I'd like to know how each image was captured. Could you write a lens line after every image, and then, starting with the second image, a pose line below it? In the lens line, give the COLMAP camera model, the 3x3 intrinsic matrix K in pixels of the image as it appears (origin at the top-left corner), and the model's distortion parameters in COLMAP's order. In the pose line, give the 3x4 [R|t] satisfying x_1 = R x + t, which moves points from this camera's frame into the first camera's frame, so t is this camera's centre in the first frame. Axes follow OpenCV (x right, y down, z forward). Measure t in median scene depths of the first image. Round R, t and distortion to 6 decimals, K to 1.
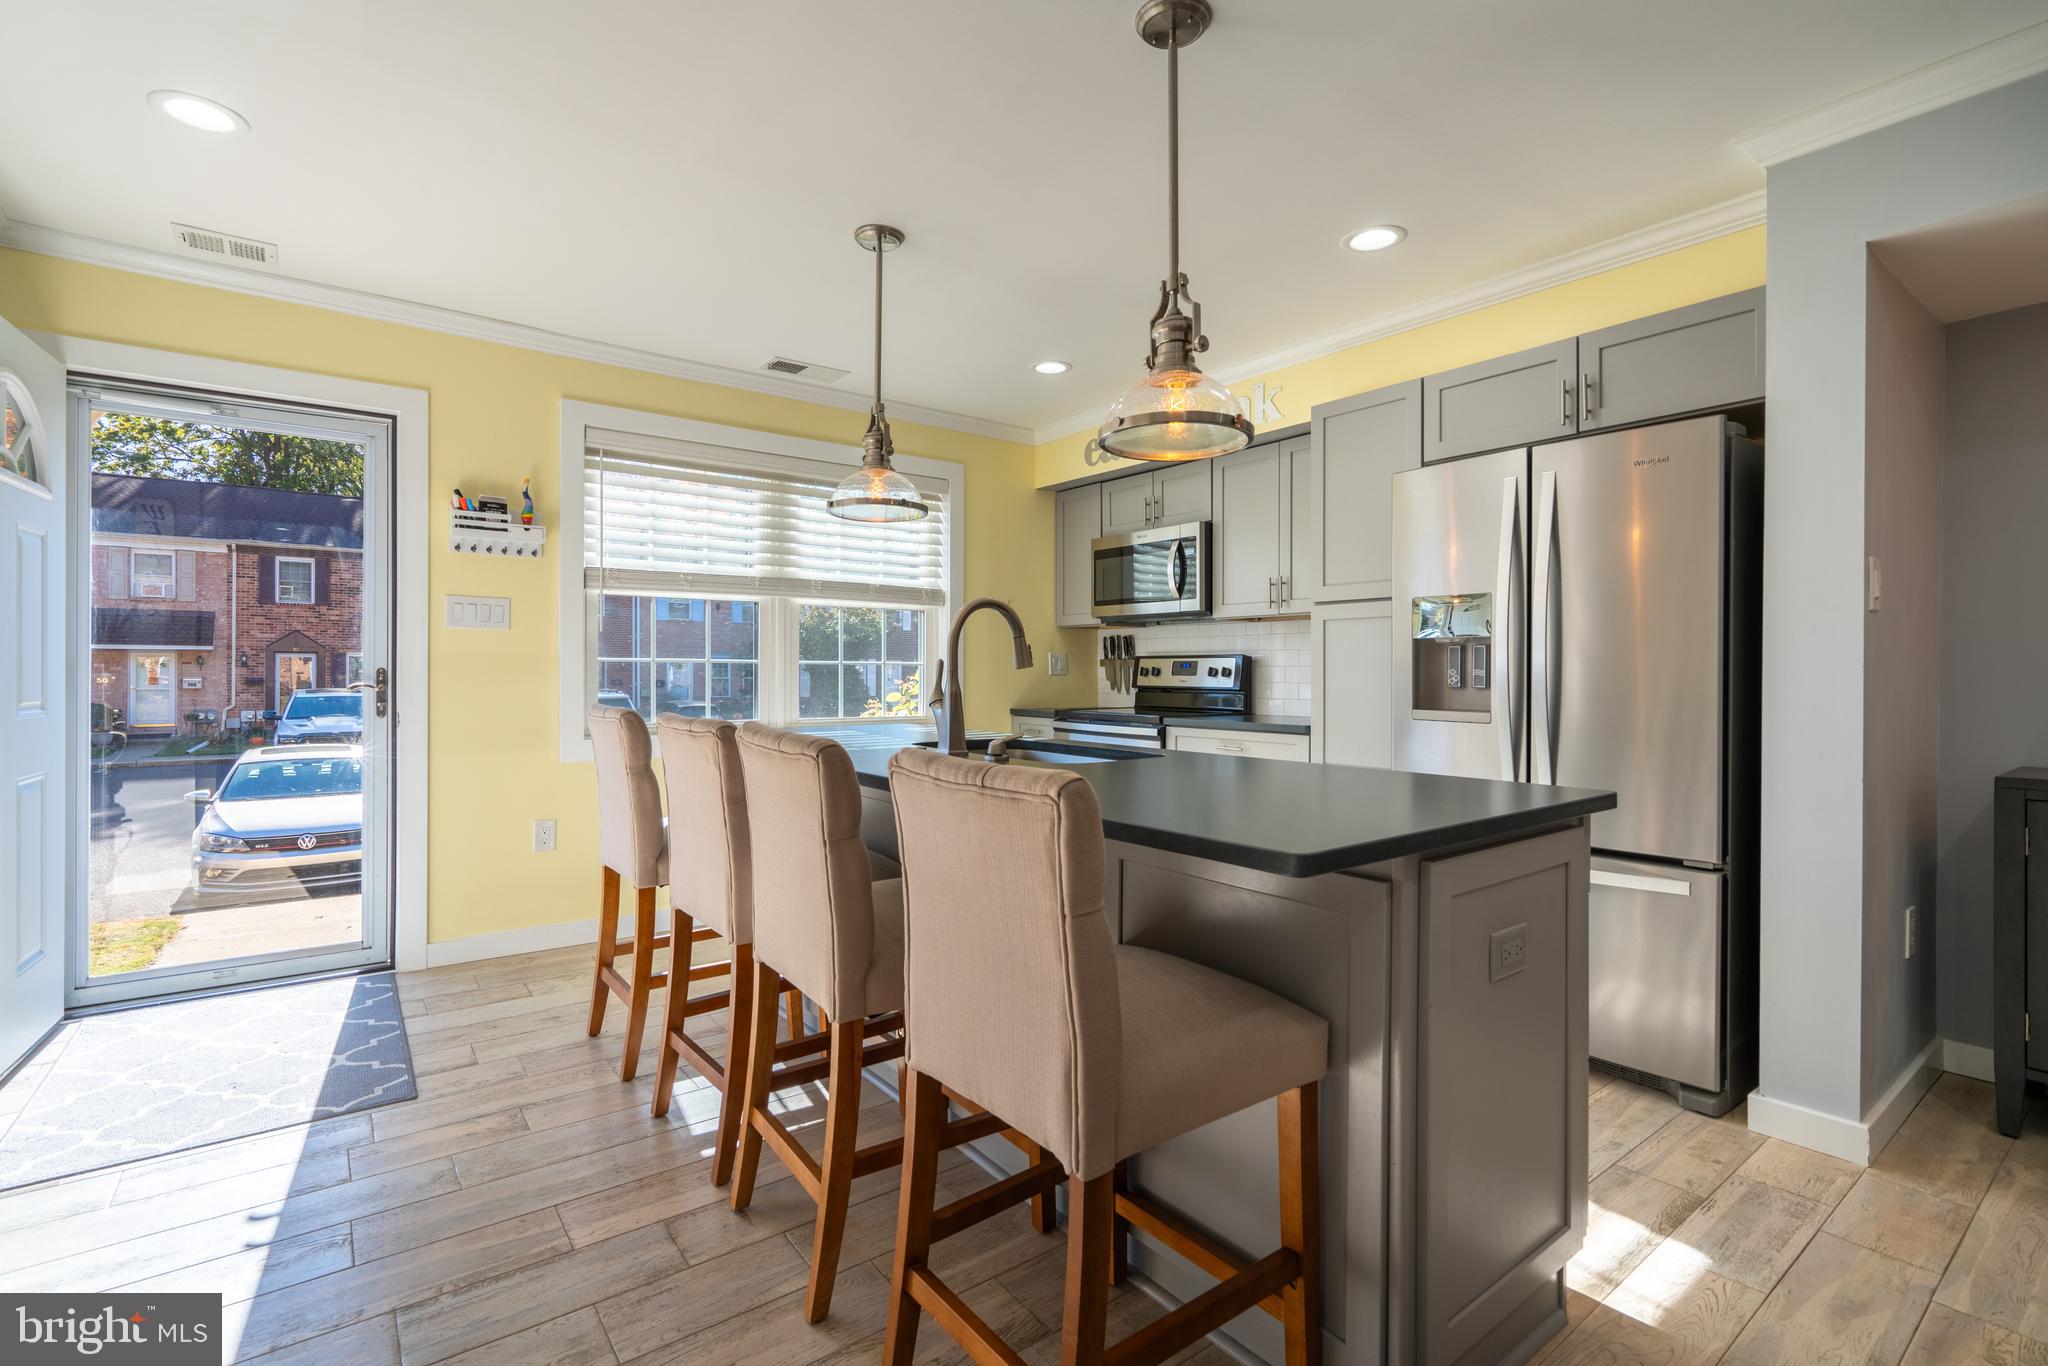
lens RADIAL K [[931.4, 0, 1014.4], [0, 931.4, 677.3], [0, 0, 1]] dist [-0.002539, 0.000435]
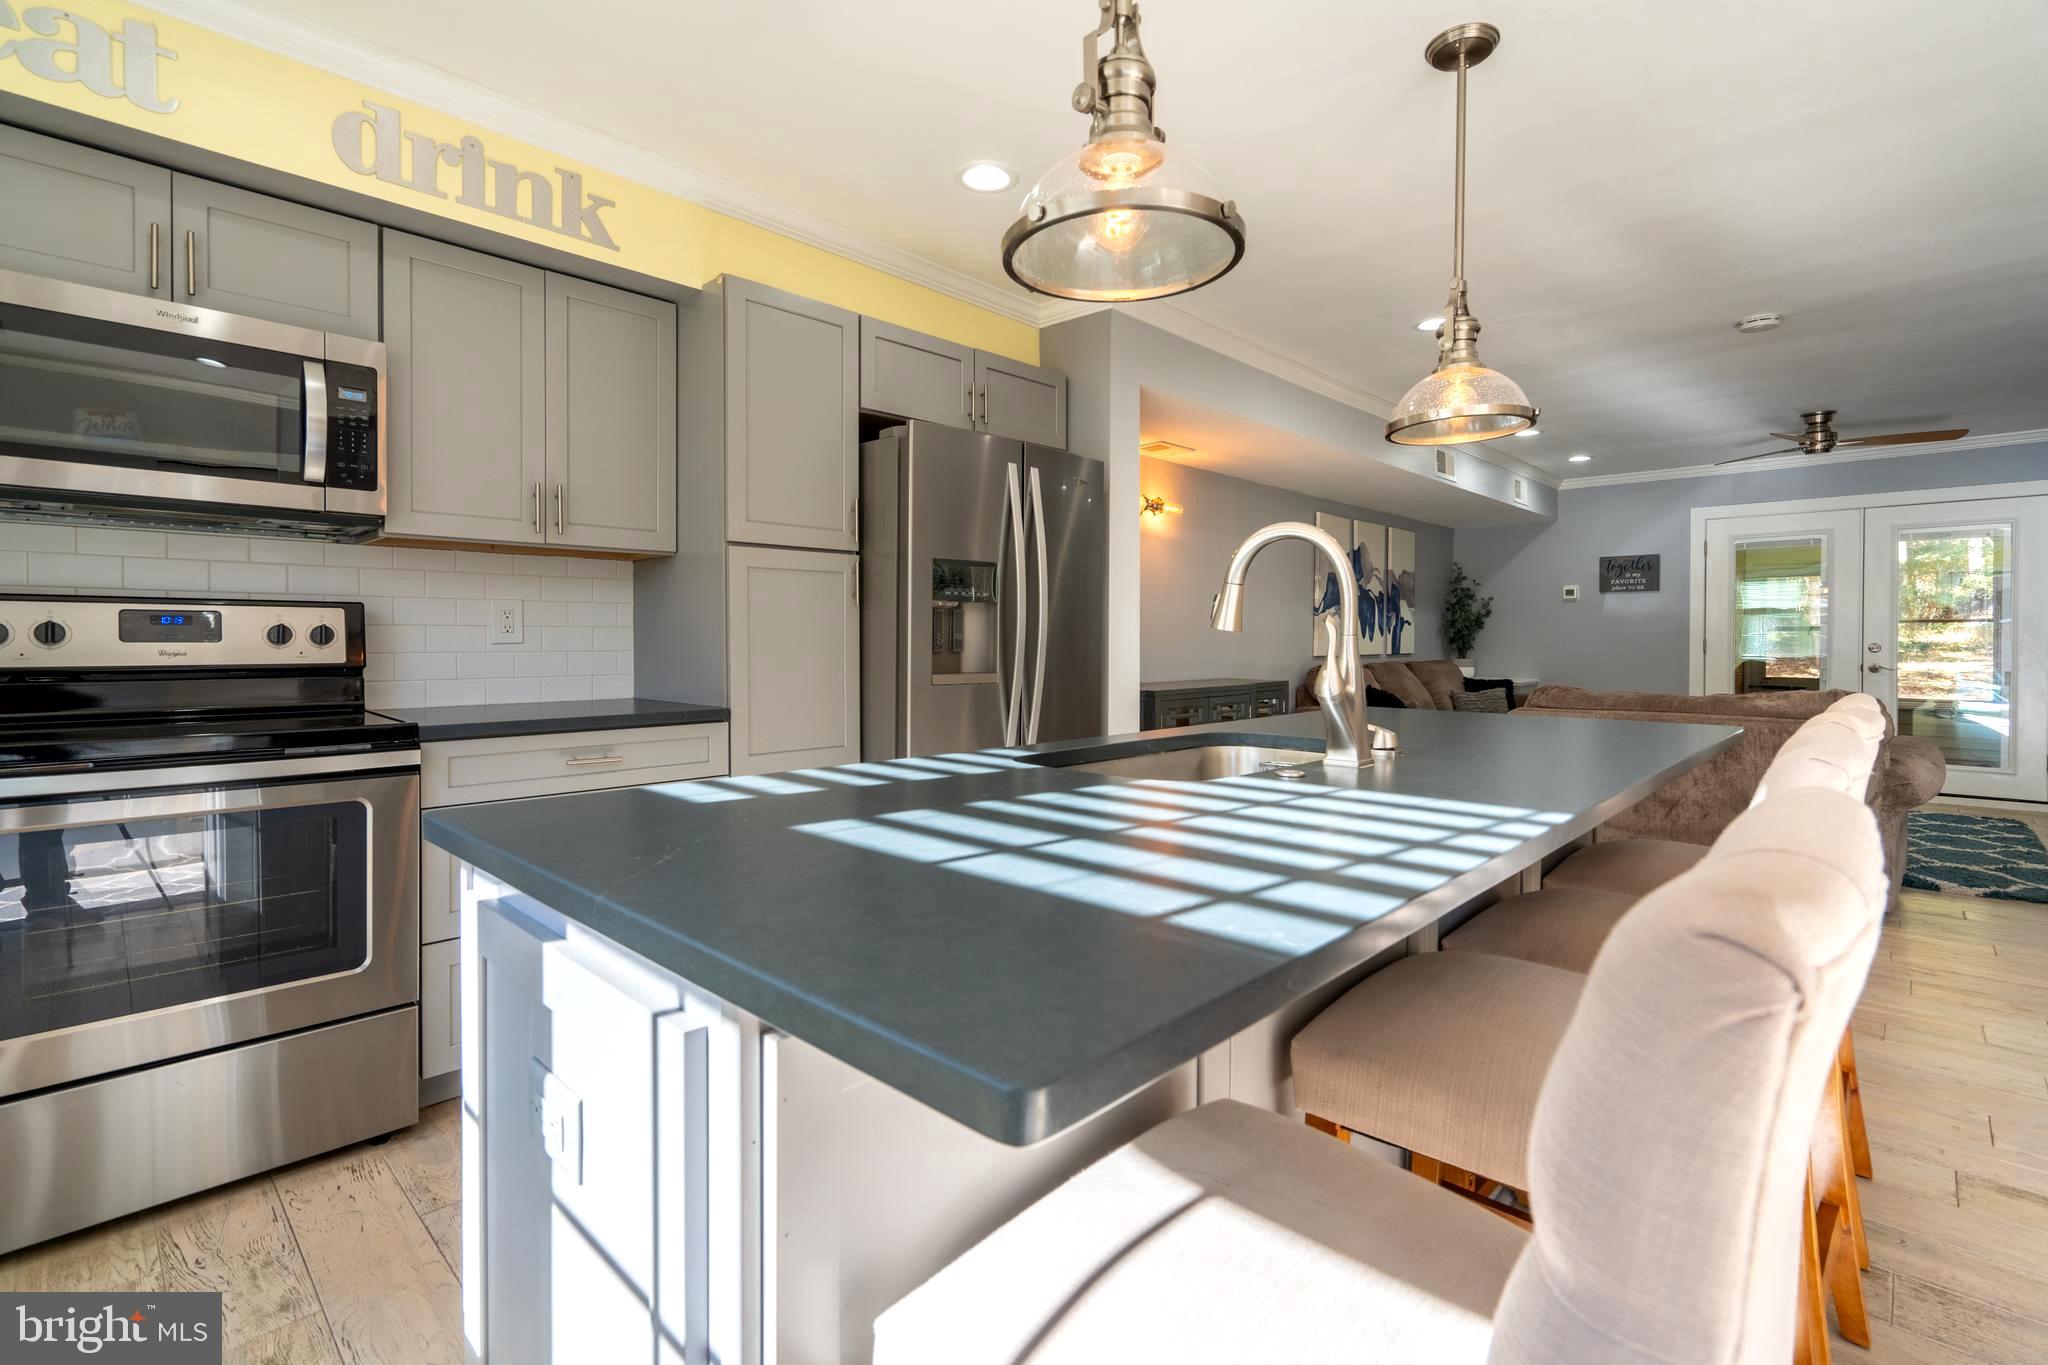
lens RADIAL K [[930.7, 0, 1022.7], [0, 930.7, 650.8], [0, 0, 1]] dist [-0.001927, 0.001123]
pose [[-0.158867, -0.014298, 0.987196, -0.382555], [0.005727, 0.999865, 0.015403, -0.002500], [-0.987283, 0.008101, -0.158764, 0.760520]]
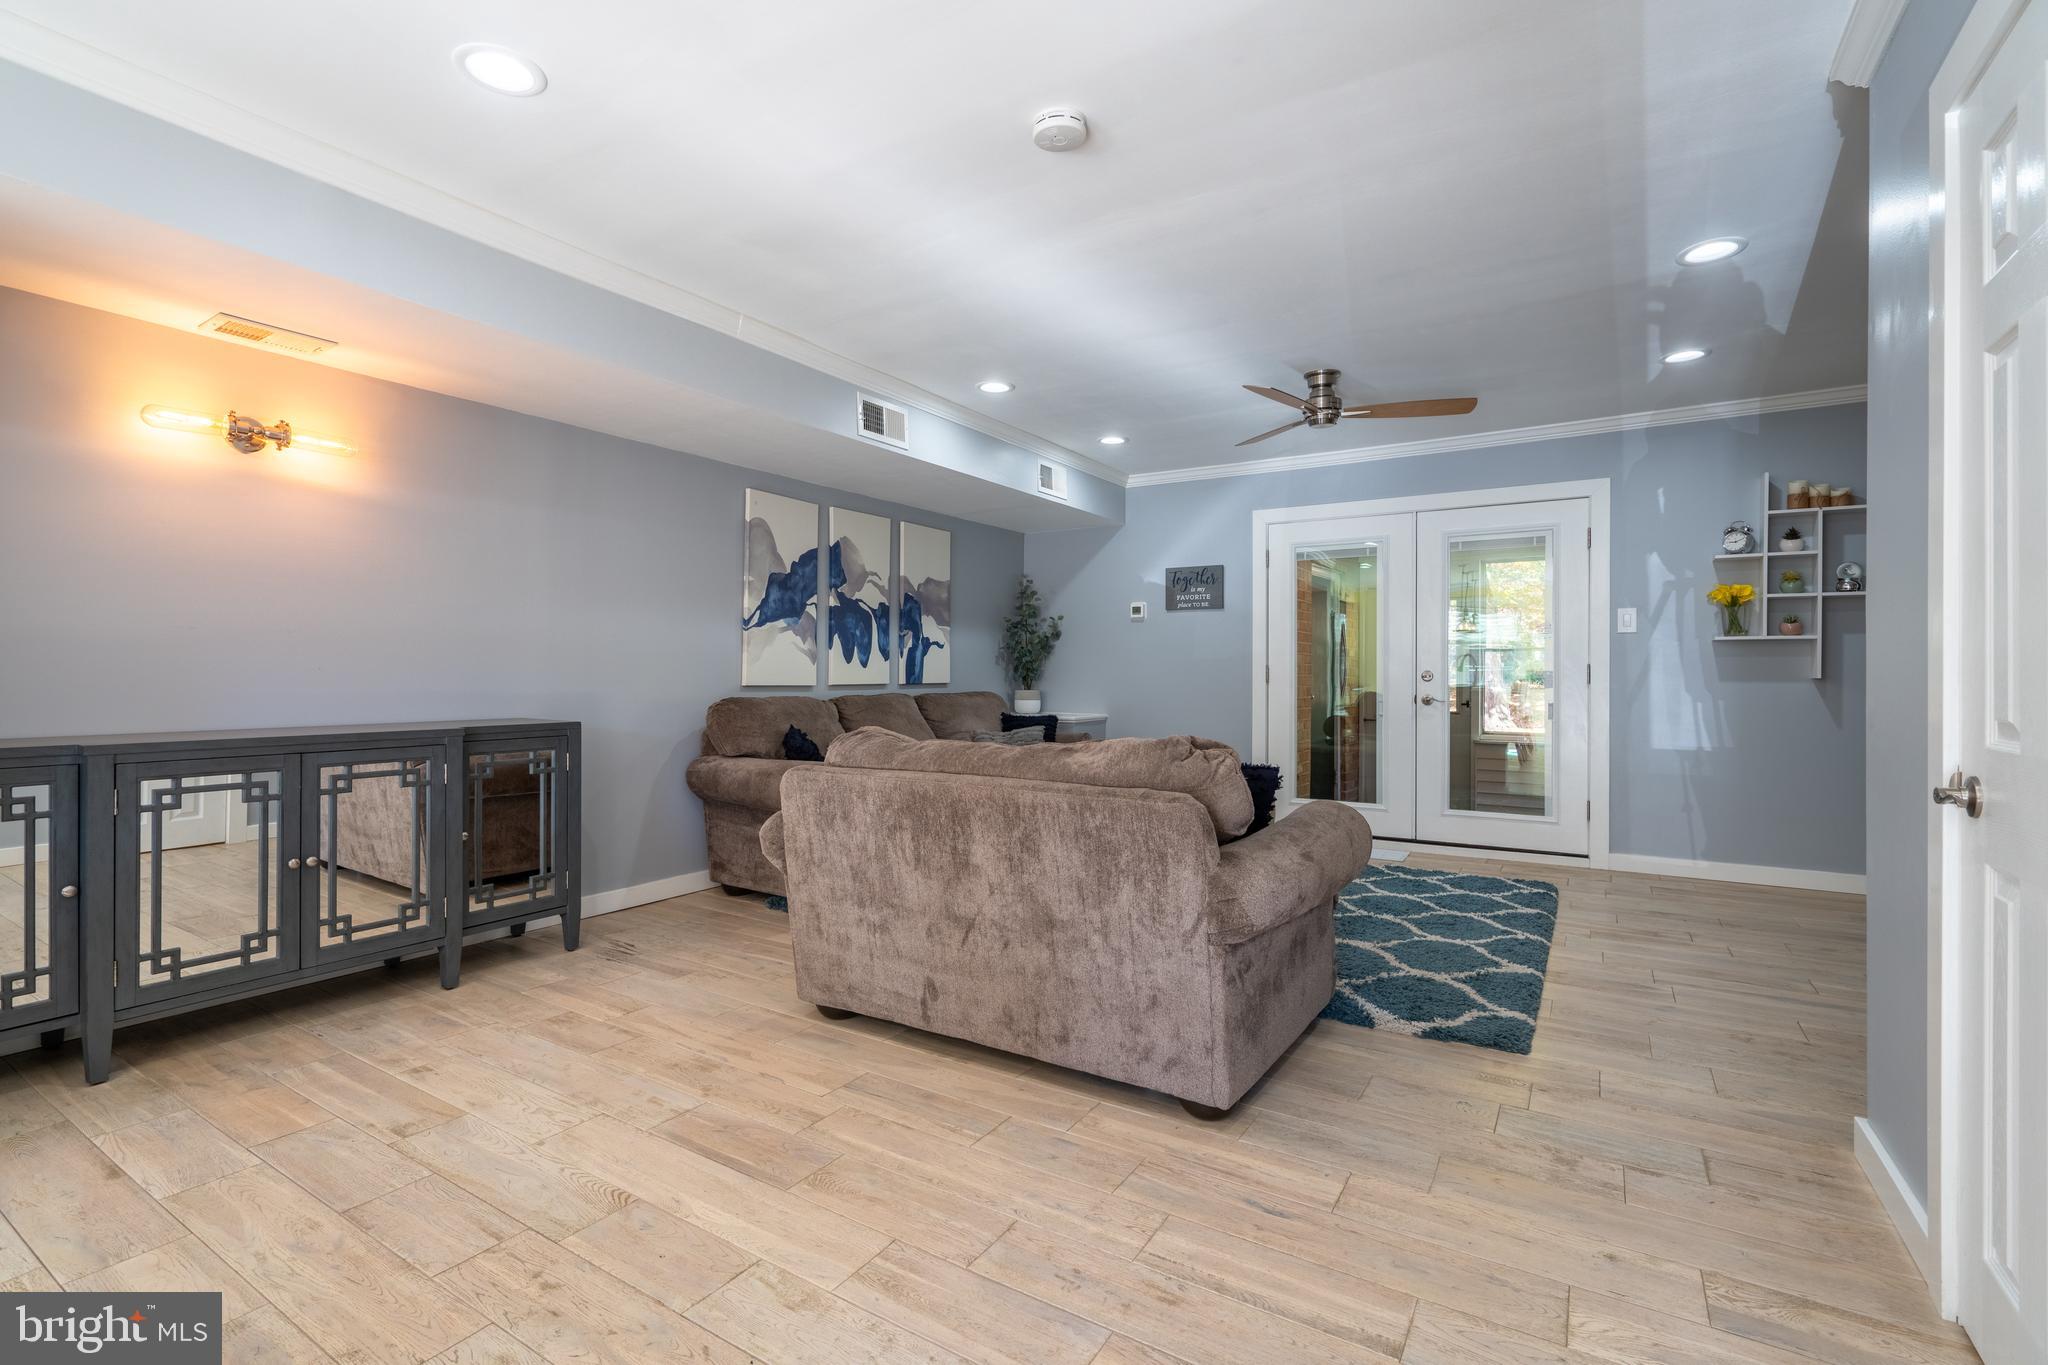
lens RADIAL K [[931.4, 0, 1014.4], [0, 931.4, 676.8], [0, 0, 1]] dist [-0.002539, 0.000435]
pose [[-0.355621, -0.007375, 0.934601, -0.094867], [0.001926, 0.999961, 0.008624, 0.013485], [-0.934628, 0.004867, -0.355593, 0.112445]]
